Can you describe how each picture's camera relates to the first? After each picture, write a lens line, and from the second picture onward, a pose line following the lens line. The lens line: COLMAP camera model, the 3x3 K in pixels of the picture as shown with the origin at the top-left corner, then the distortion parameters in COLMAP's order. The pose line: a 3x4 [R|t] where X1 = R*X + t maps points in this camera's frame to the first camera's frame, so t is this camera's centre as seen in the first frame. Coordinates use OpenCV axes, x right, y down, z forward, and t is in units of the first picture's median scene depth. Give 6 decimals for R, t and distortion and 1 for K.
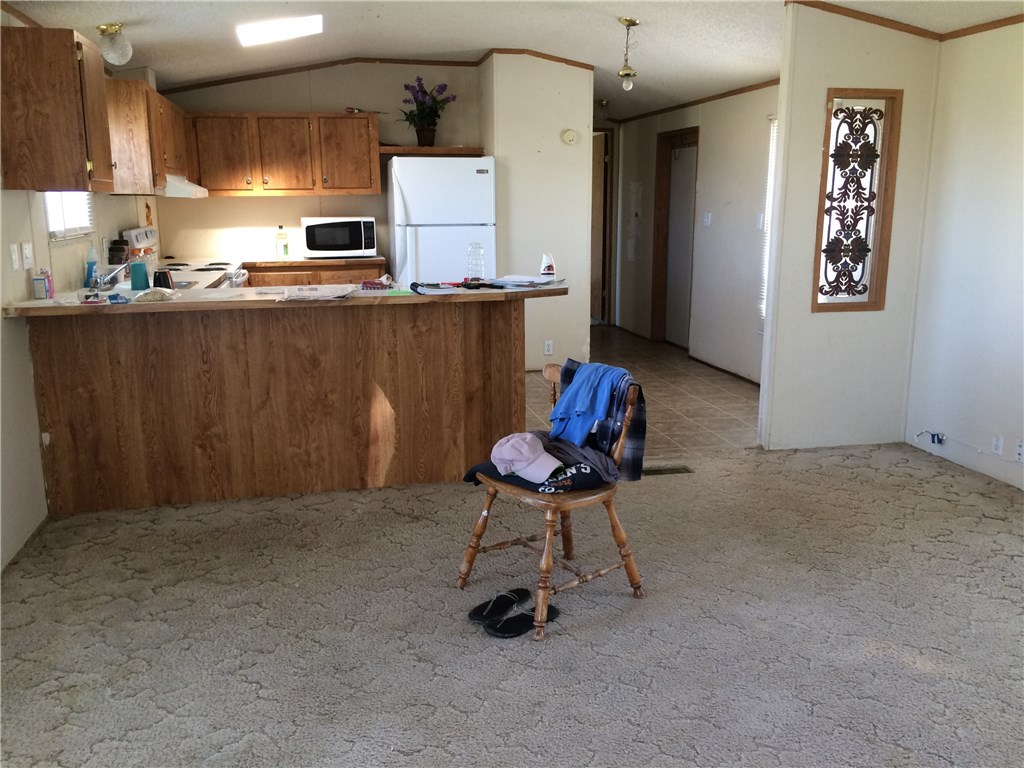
lens RADIAL K [[869.1, 0, 510.4], [0, 869.1, 383.8], [0, 0, 1]] dist [0.012539, 0.004077]
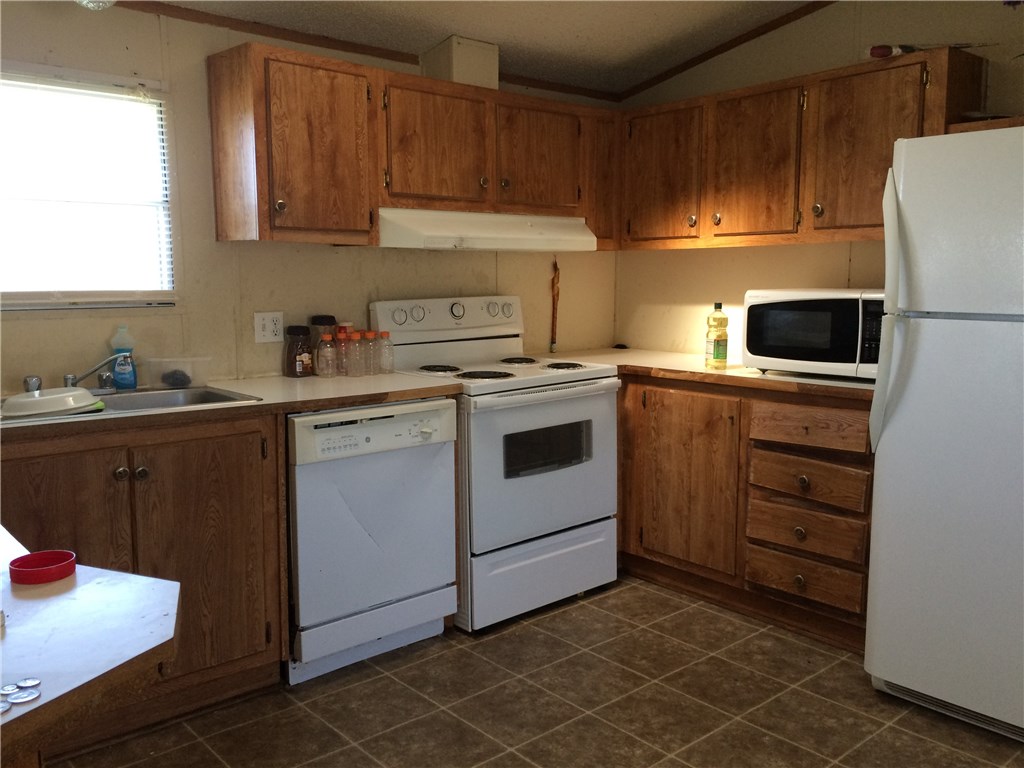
lens RADIAL K [[869.1, 0, 511.7], [0, 869.1, 383.7], [0, 0, 1]] dist [0.012539, 0.004077]
pose [[0.466711, 0.114831, -0.876924, 0.137622], [-0.187592, 0.981827, 0.028729, -0.126290], [0.864286, 0.151096, 0.479771, 0.651504]]
